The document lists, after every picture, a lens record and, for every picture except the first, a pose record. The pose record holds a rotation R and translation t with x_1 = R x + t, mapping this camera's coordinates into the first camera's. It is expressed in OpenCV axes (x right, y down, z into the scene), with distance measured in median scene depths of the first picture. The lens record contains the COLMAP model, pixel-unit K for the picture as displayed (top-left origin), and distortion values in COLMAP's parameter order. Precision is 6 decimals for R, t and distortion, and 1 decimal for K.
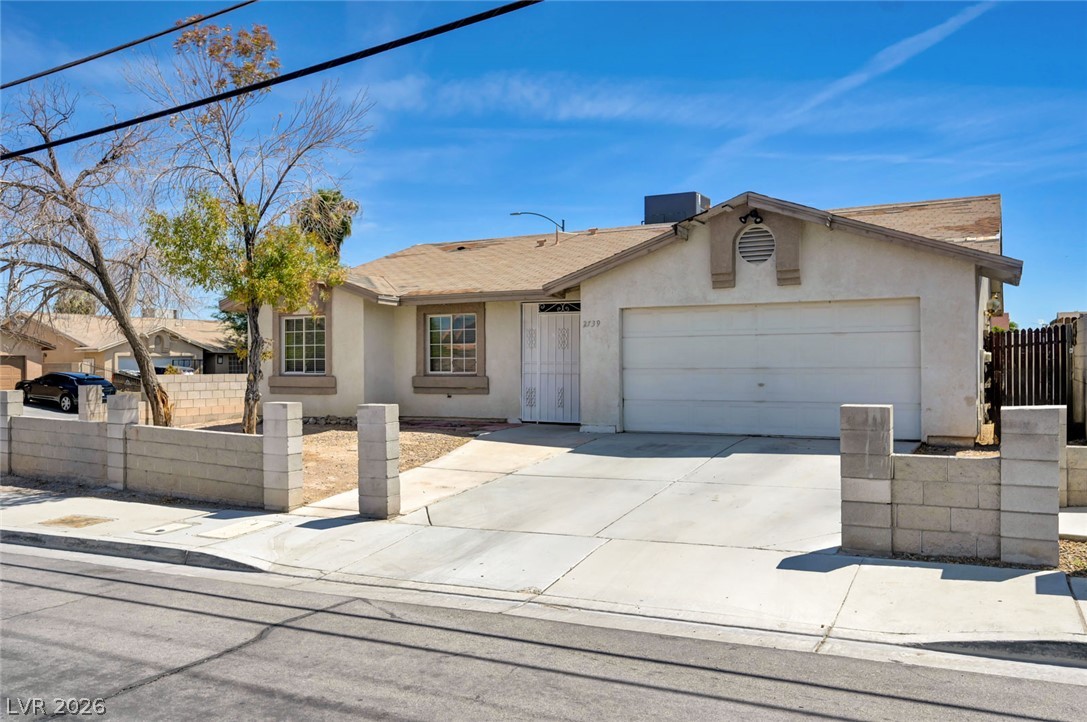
lens RADIAL K [[873.4, 0, 544.8], [0, 873.4, 359.5], [0, 0, 1]] dist [-0.001308, 0.000005]
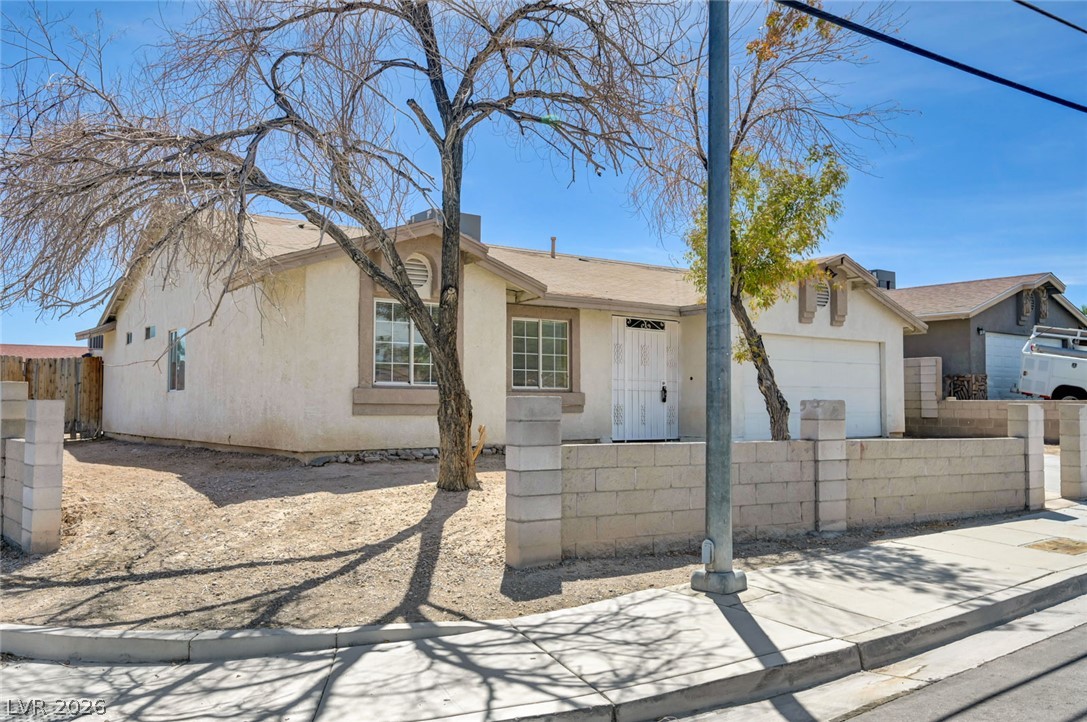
lens RADIAL K [[873.4, 0, 544.8], [0, 873.4, 359.5], [0, 0, 1]] dist [-0.001308, 0.000005]
pose [[0.434217, 0.052083, 0.899301, -1.125316], [-0.007753, 0.998506, -0.054085, 0.043266], [-0.900775, 0.016512, 0.433972, 0.812016]]
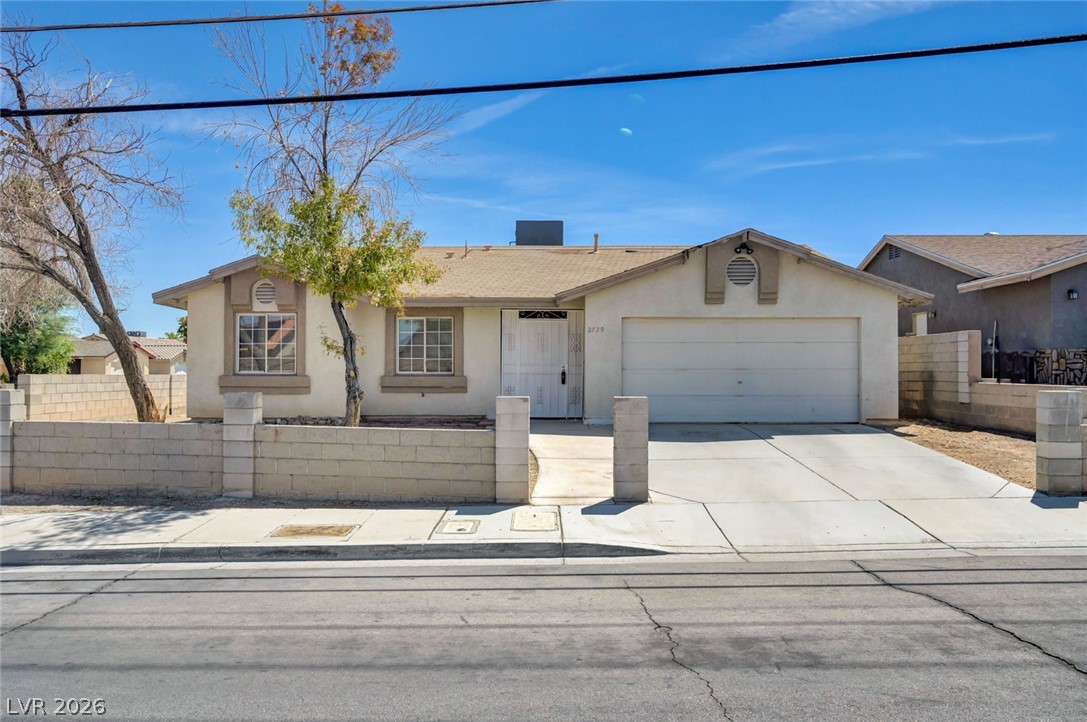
lens RADIAL K [[773.5, 0, 545.2], [0, 773.5, 365.2], [0, 0, 1]] dist [-0.002288, -0.000876]
pose [[0.892281, 0.009838, 0.451374, -0.513844], [-0.008263, 0.999951, -0.005461, 0.012961], [-0.451406, 0.001143, 0.892318, 0.136526]]
